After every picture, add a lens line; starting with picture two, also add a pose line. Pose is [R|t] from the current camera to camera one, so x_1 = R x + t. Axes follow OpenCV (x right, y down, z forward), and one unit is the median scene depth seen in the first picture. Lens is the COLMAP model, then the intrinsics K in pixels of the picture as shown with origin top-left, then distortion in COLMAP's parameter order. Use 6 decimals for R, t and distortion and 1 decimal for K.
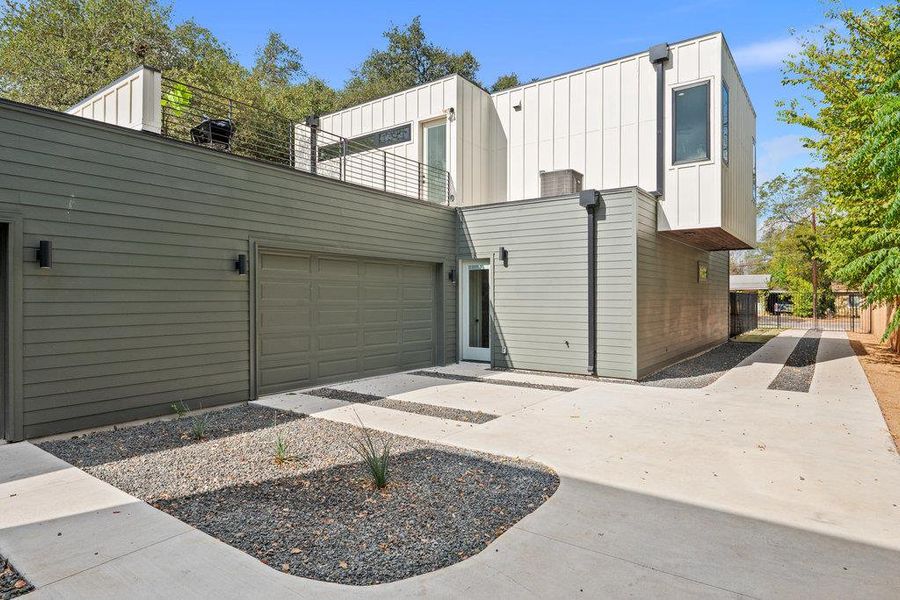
lens RADIAL K [[519.8, 0, 450.0], [0, 519.8, 300.0], [0, 0, 1]] dist [-0.003256, -0.000395]
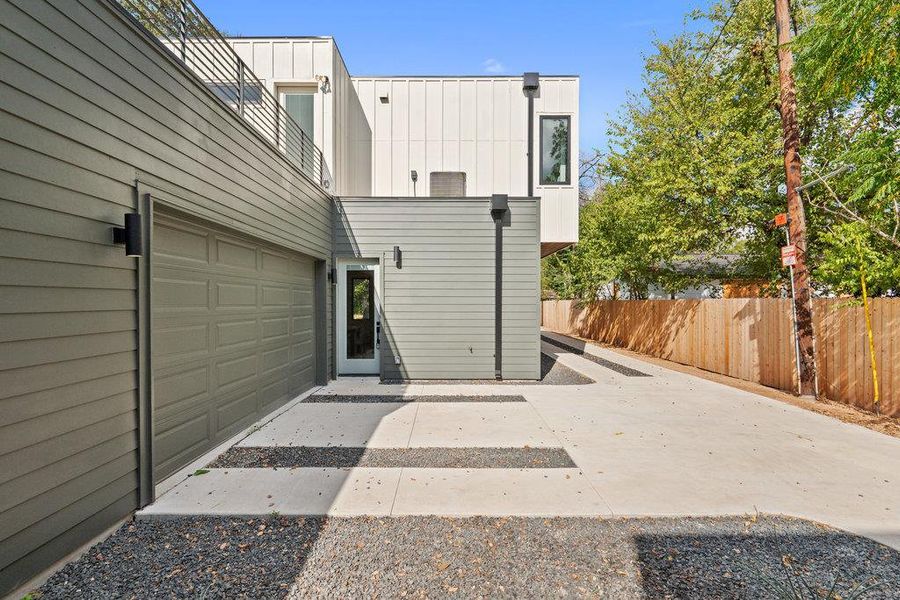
lens RADIAL K [[434.5, 0, 448.1], [0, 434.5, 302.5], [0, 0, 1]] dist [0.014669, -0.013248]
pose [[0.809156, -0.001006, 0.587593, -0.268827], [0.002398, 0.999996, -0.001590, -0.002639], [-0.587589, 0.002695, 0.809155, 0.334415]]
